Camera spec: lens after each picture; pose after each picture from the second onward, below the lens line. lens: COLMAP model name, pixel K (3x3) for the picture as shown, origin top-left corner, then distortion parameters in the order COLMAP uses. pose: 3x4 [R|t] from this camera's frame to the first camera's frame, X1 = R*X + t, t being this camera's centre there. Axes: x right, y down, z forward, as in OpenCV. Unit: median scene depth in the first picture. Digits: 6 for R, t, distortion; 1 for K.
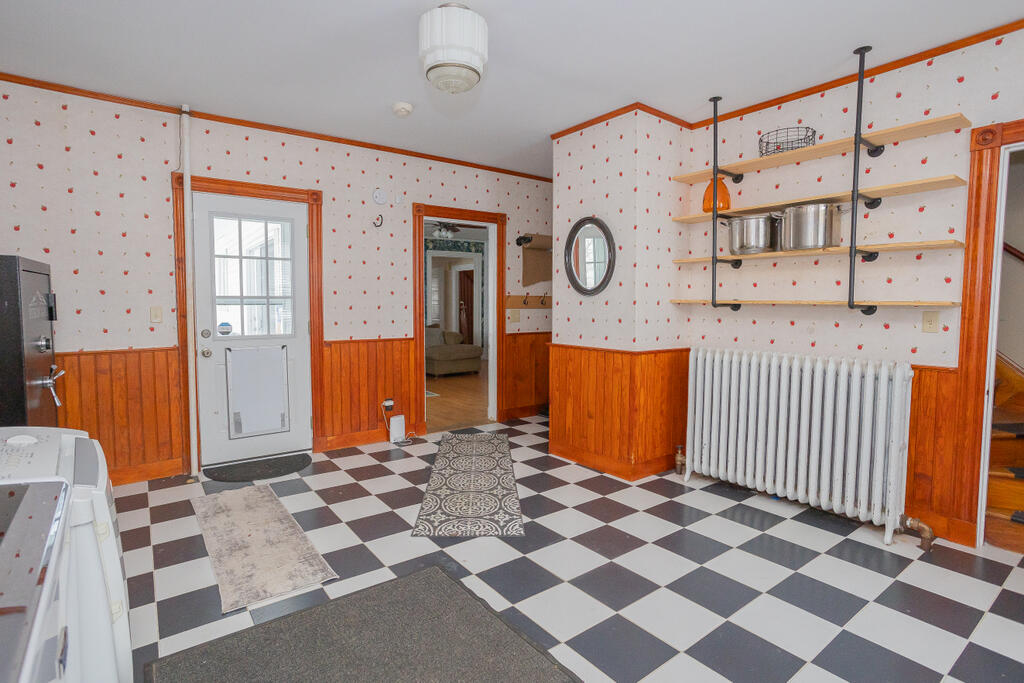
lens RADIAL K [[516.9, 0, 512.0], [0, 516.9, 341.5], [0, 0, 1]] dist [-0.033558, 0.000179]
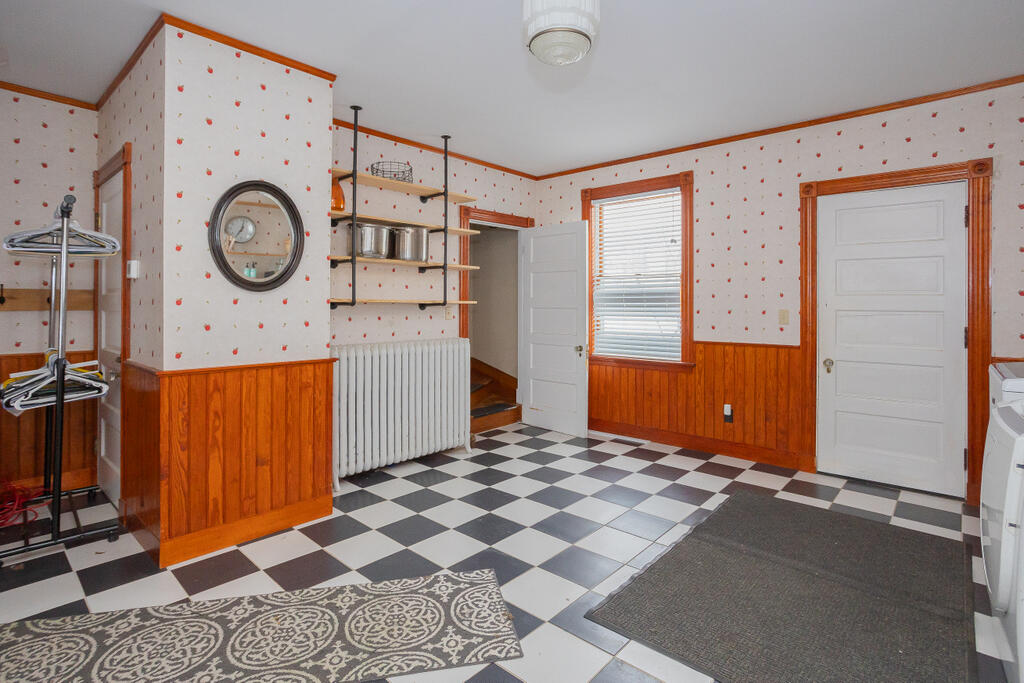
lens RADIAL K [[506.5, 0, 511.9], [0, 506.5, 303.3], [0, 0, 1]] dist [-0.030805, 0.000223]
pose [[-0.194704, -0.000866, 0.980862, -0.617988], [0.068234, 0.997565, 0.014426, -0.061227], [-0.978486, 0.069737, -0.194171, 0.834788]]
